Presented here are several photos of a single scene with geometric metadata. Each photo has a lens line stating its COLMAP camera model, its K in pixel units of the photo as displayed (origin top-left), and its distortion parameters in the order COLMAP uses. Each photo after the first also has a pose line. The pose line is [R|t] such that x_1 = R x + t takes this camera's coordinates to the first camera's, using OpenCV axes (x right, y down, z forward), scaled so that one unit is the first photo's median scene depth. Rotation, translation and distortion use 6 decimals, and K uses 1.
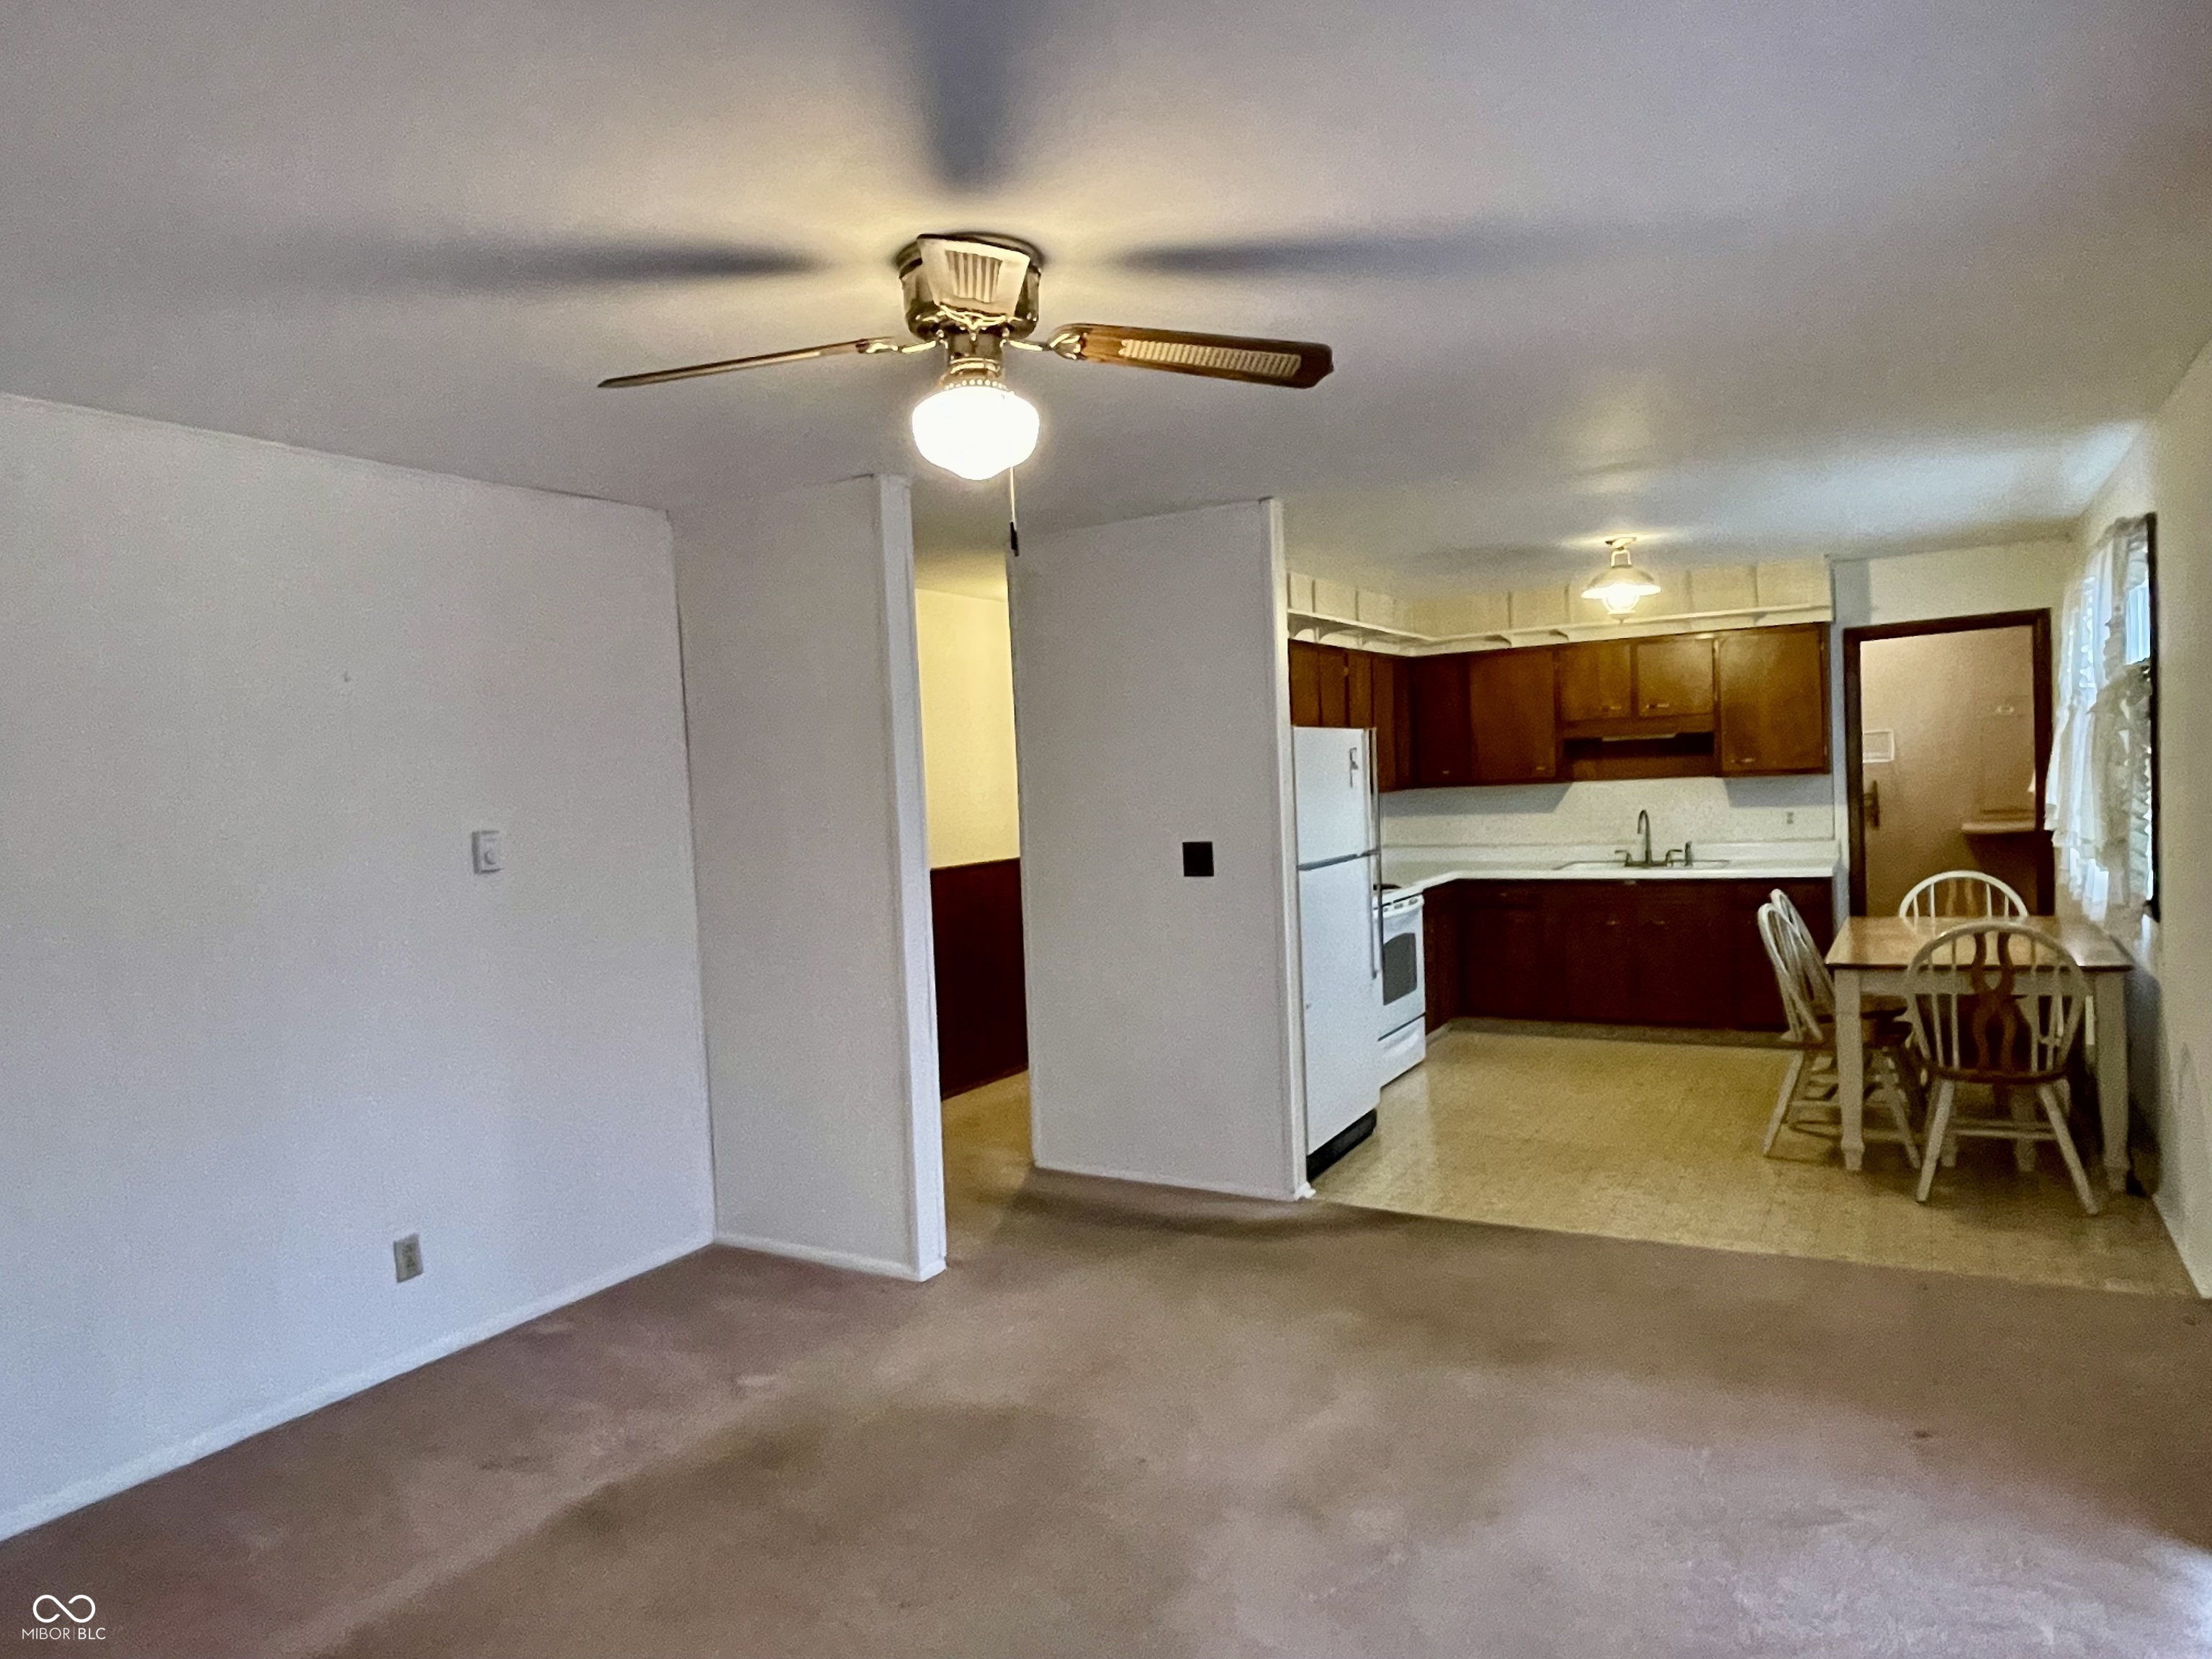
lens RADIAL K [[1406.4, 0, 1070.7], [0, 1406.4, 831.7], [0, 0, 1]] dist [-0.005654, 0.003735]
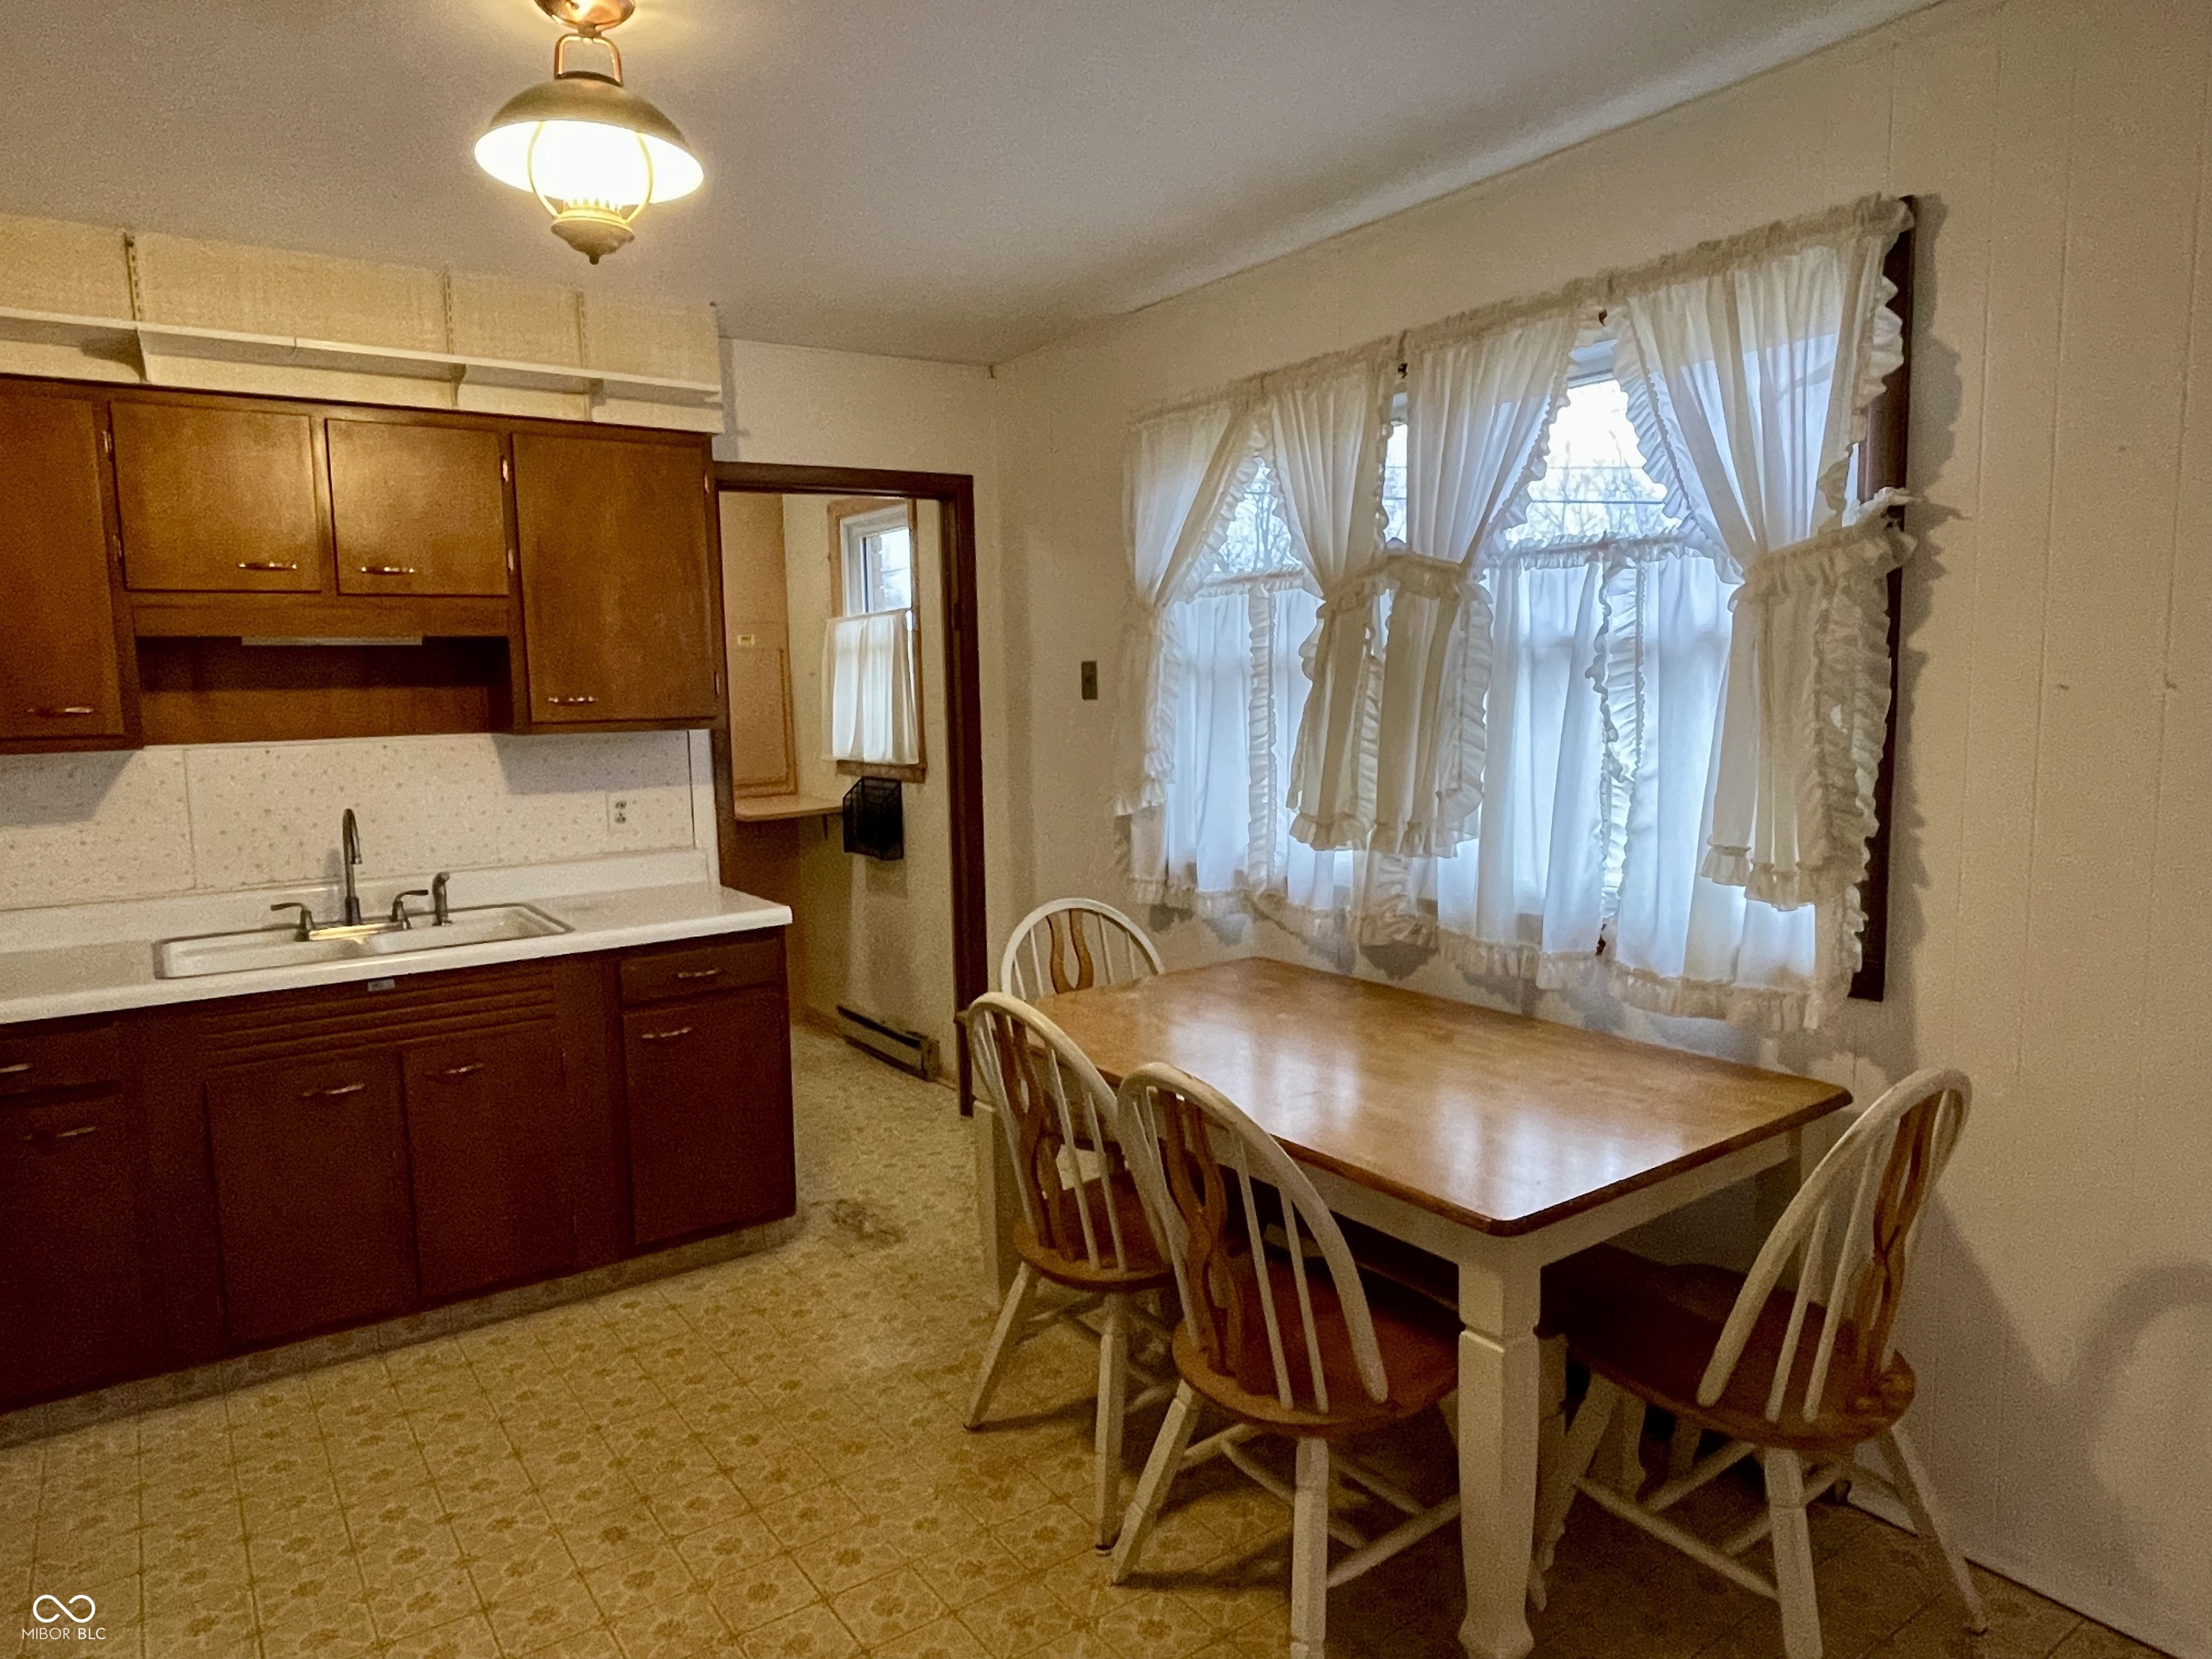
lens RADIAL K [[1406.4, 0, 1099.1], [0, 1406.4, 836.9], [0, 0, 1]] dist [-0.005654, 0.003735]
pose [[0.403709, -0.064507, 0.912611, 0.109445], [0.038326, 0.997828, 0.053576, -0.022812], [-0.914085, 0.013348, 0.405304, 0.657994]]
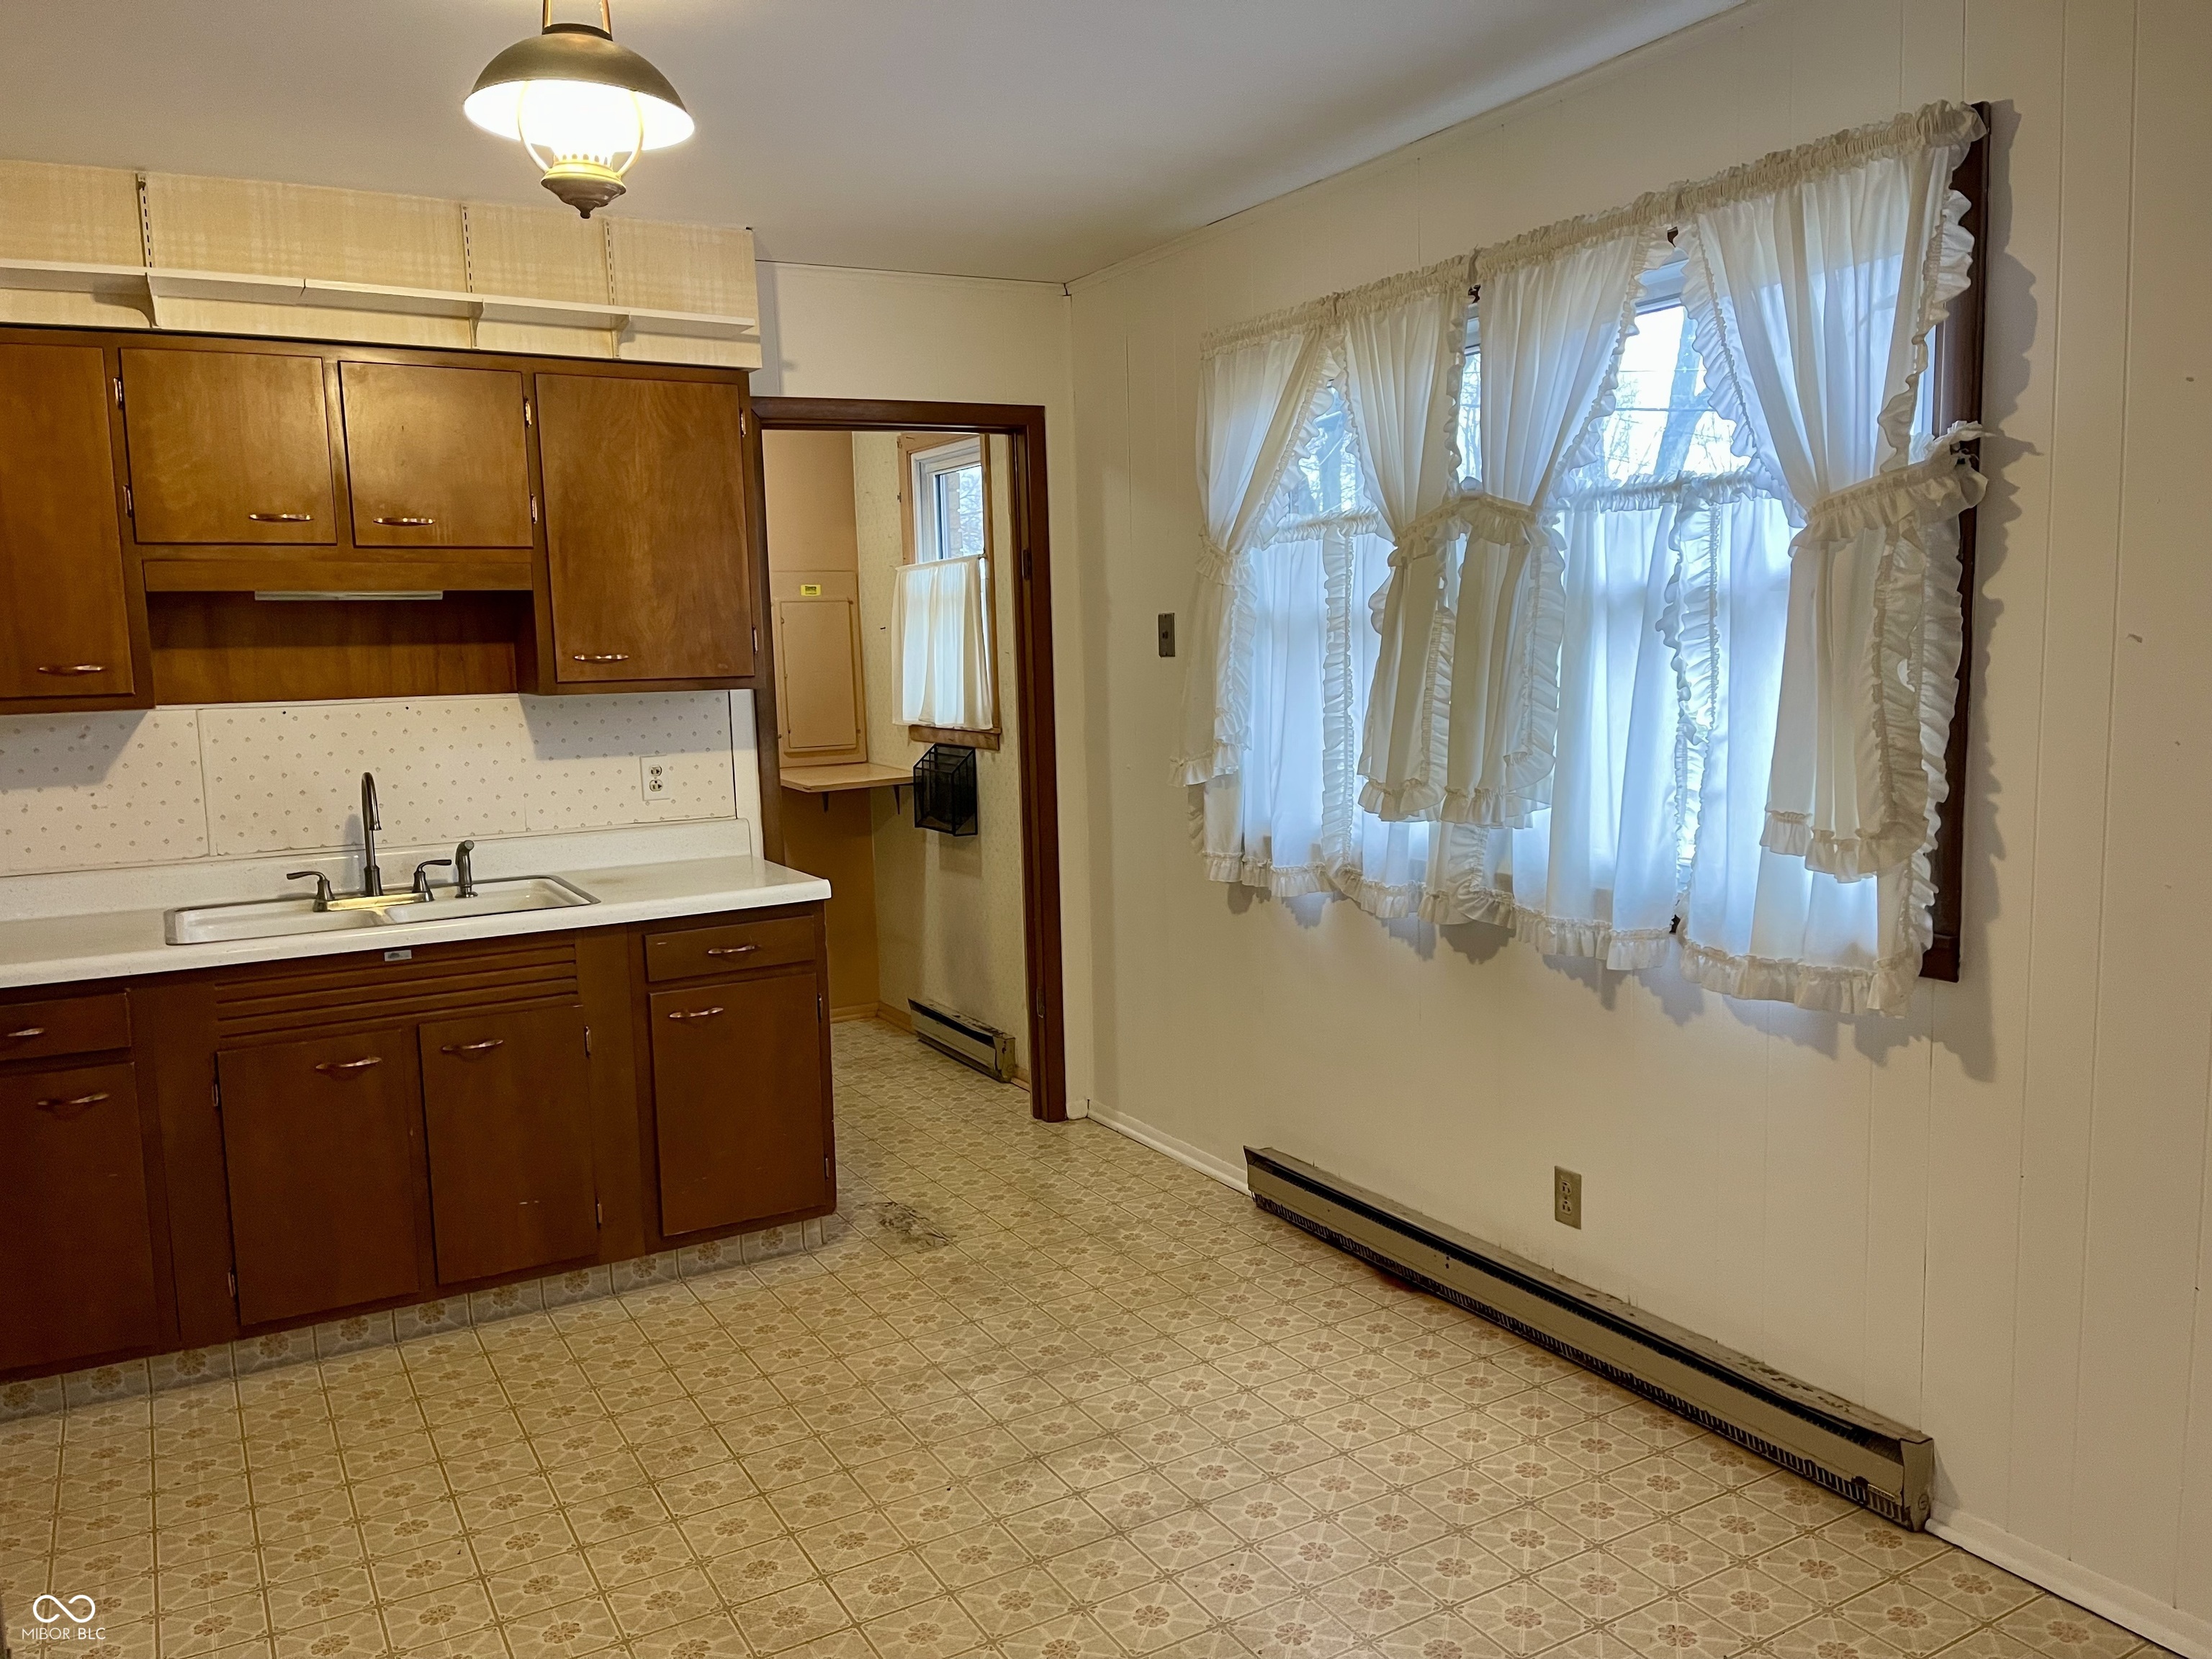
lens RADIAL K [[1688.6, 0, 1140.4], [0, 1688.6, 843.3], [0, 0, 1]] dist [0.047191, -0.036406]
pose [[0.474242, -0.073381, 0.877331, 0.077845], [0.037559, 0.997299, 0.063112, -0.019129], [-0.879593, 0.003022, 0.475717, 0.604027]]
